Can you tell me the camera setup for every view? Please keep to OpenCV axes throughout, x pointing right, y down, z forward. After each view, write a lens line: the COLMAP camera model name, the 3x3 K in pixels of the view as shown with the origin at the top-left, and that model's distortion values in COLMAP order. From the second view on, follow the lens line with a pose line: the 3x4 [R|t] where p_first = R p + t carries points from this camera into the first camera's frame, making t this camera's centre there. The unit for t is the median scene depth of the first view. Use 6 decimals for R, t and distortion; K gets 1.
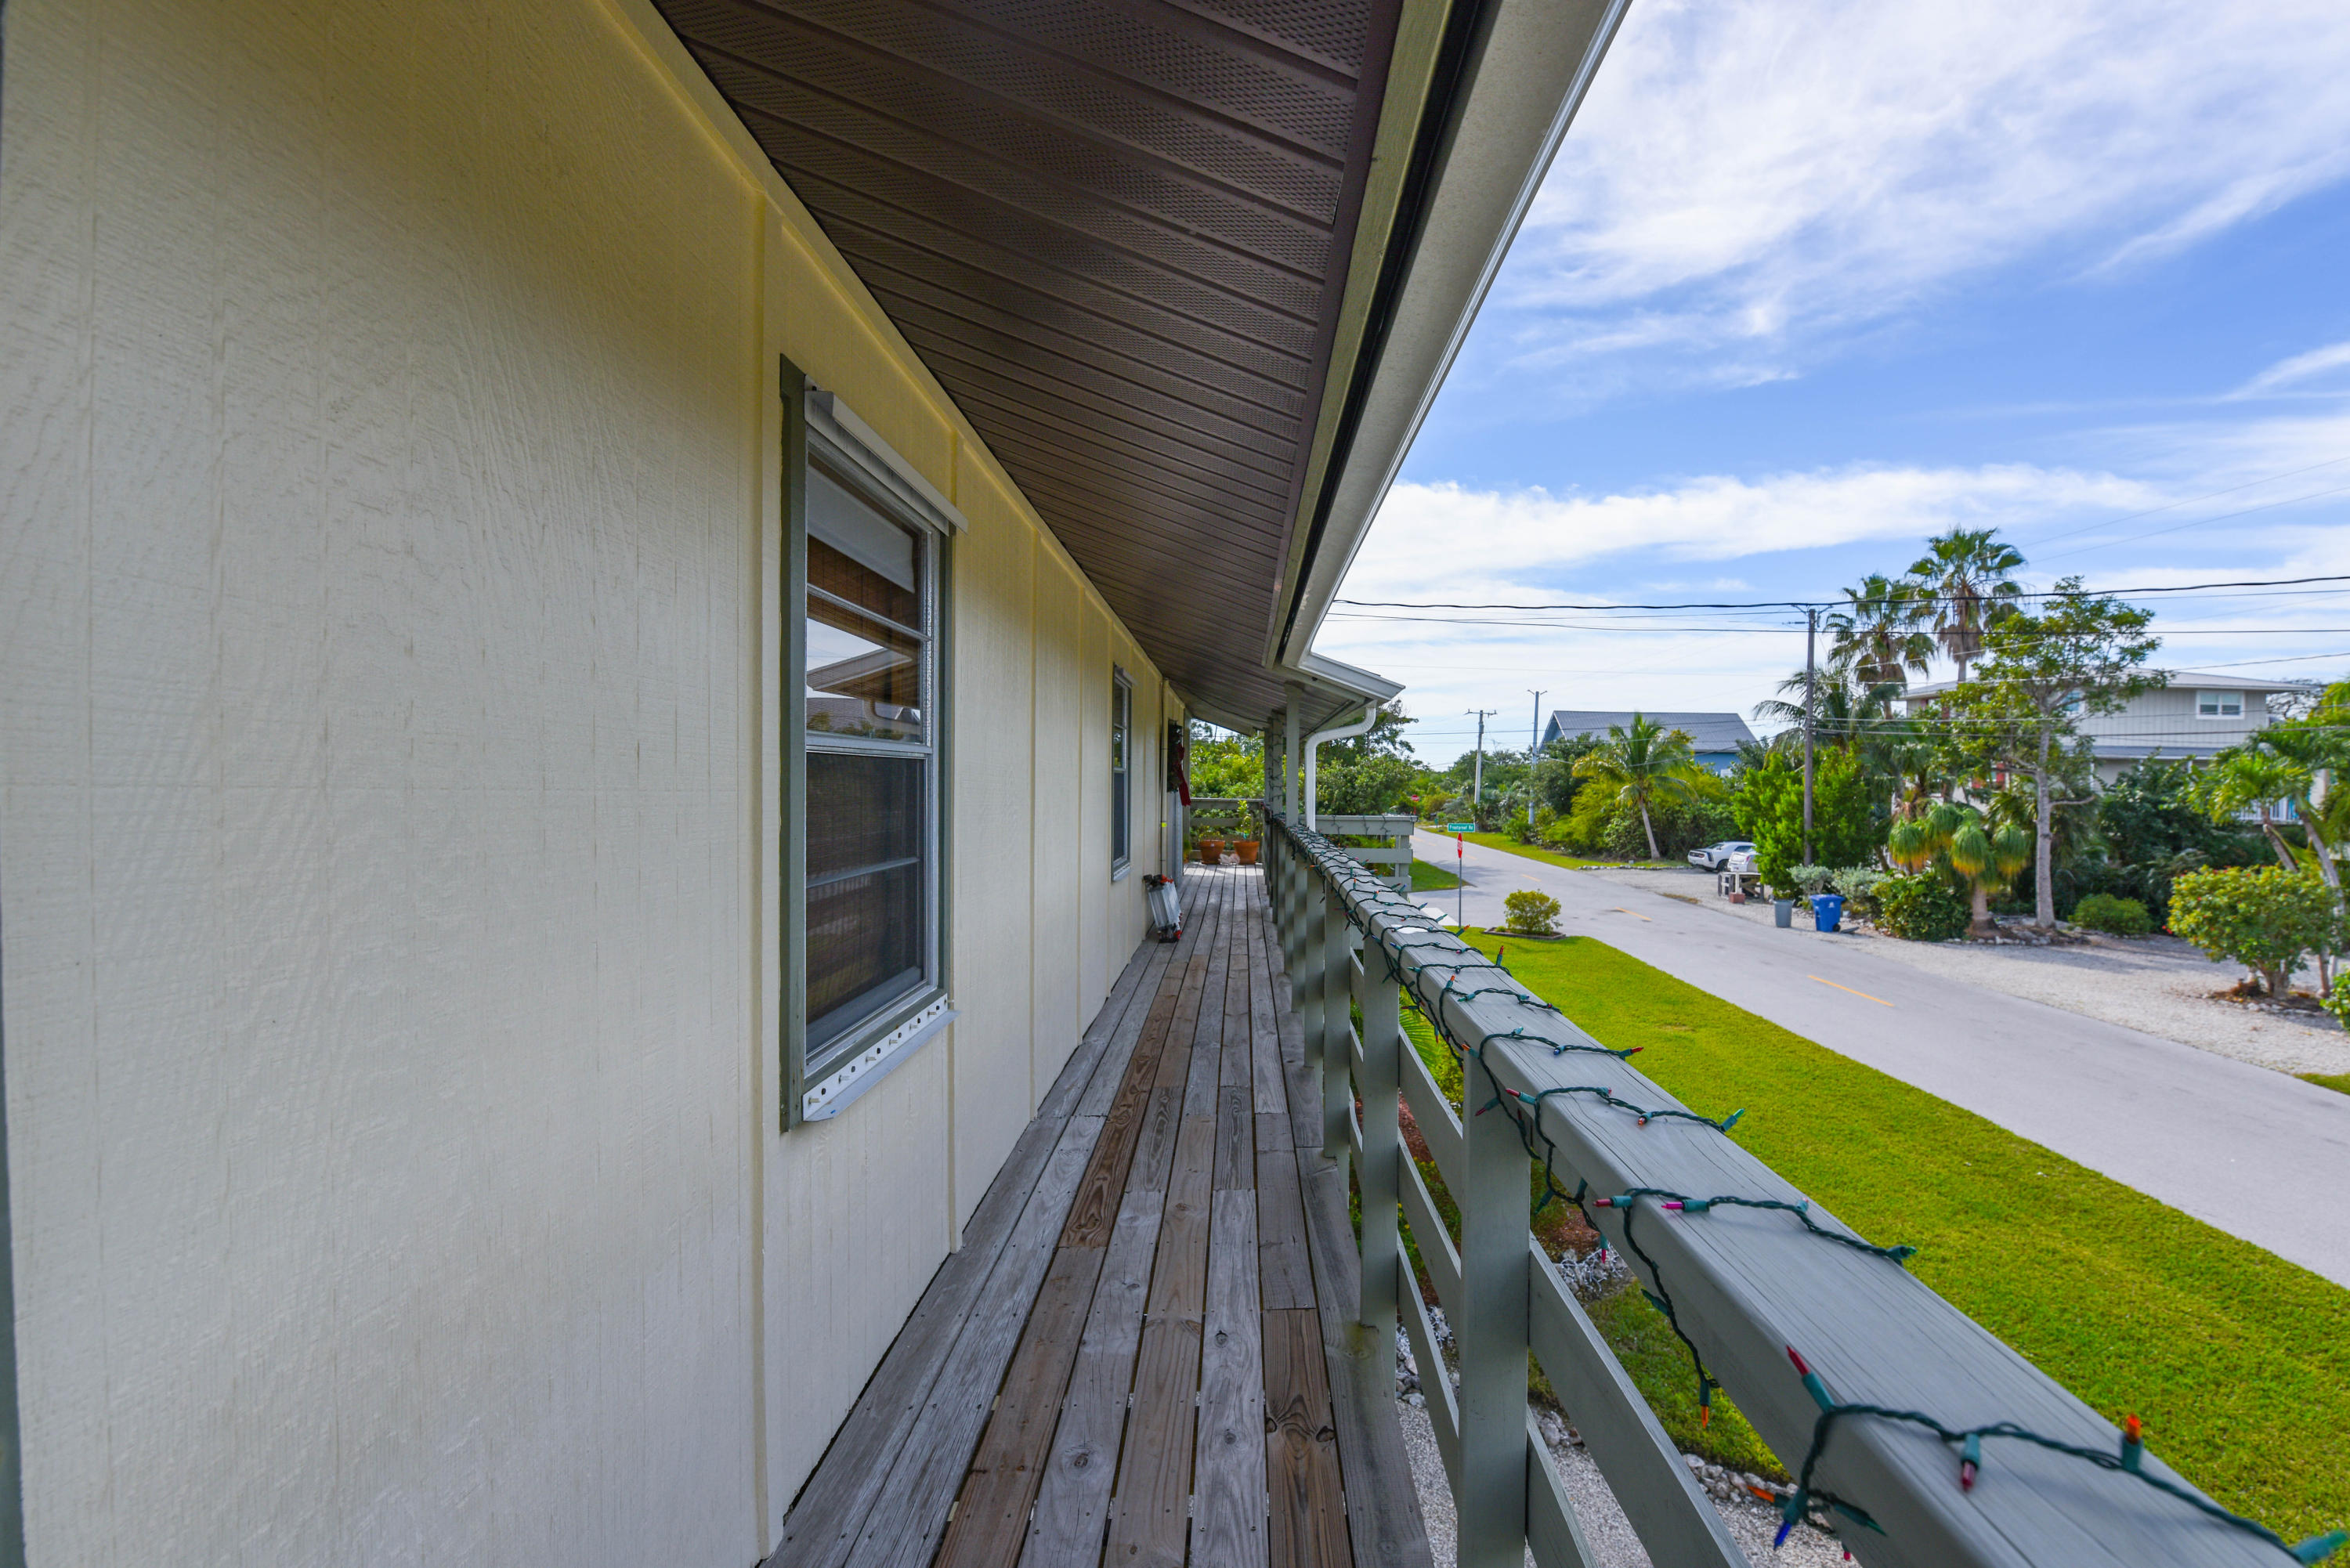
lens RADIAL K [[1044.9, 0, 1174.8], [0, 1044.9, 807.7], [0, 0, 1]] dist [-0.000858, -0.007913]
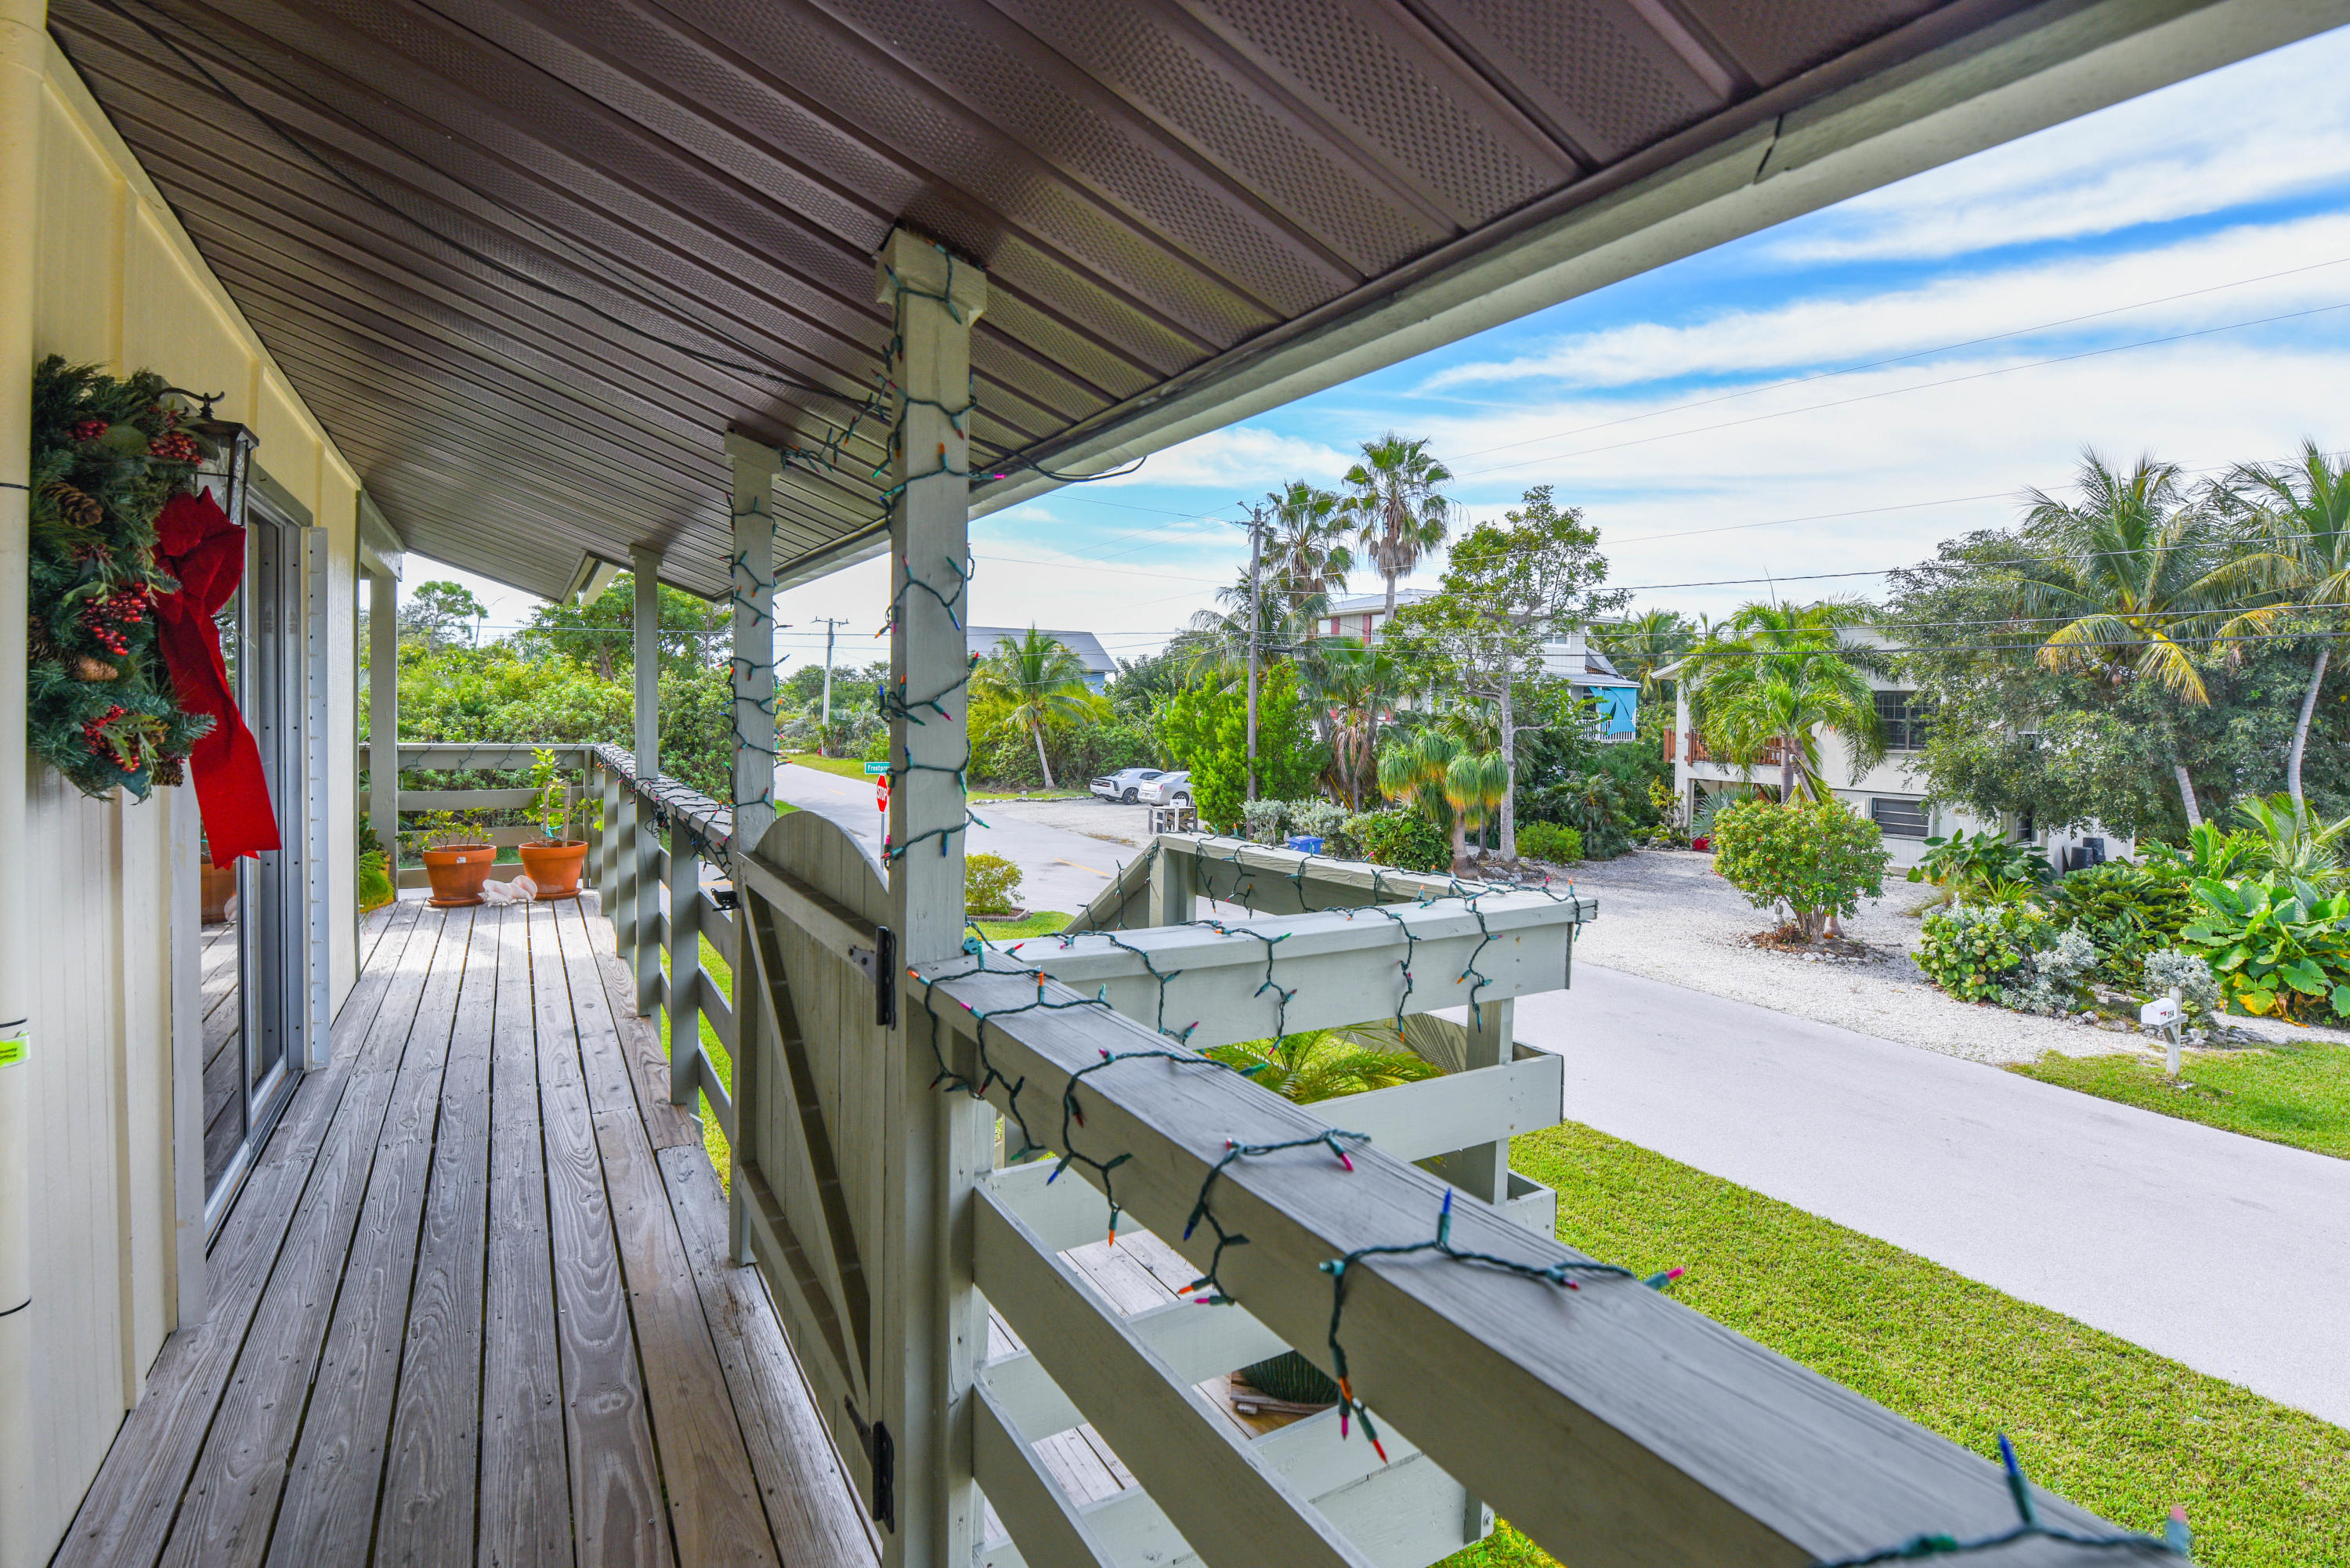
lens RADIAL K [[1069.1, 0, 1116.3], [0, 1069.1, 719.8], [0, 0, 1]] dist [0.000296, -0.000114]
pose [[0.838221, -0.004986, 0.545307, 0.013474], [0.008036, 0.999963, -0.003209, -0.009038], [-0.545271, 0.007072, 0.838230, 0.296168]]
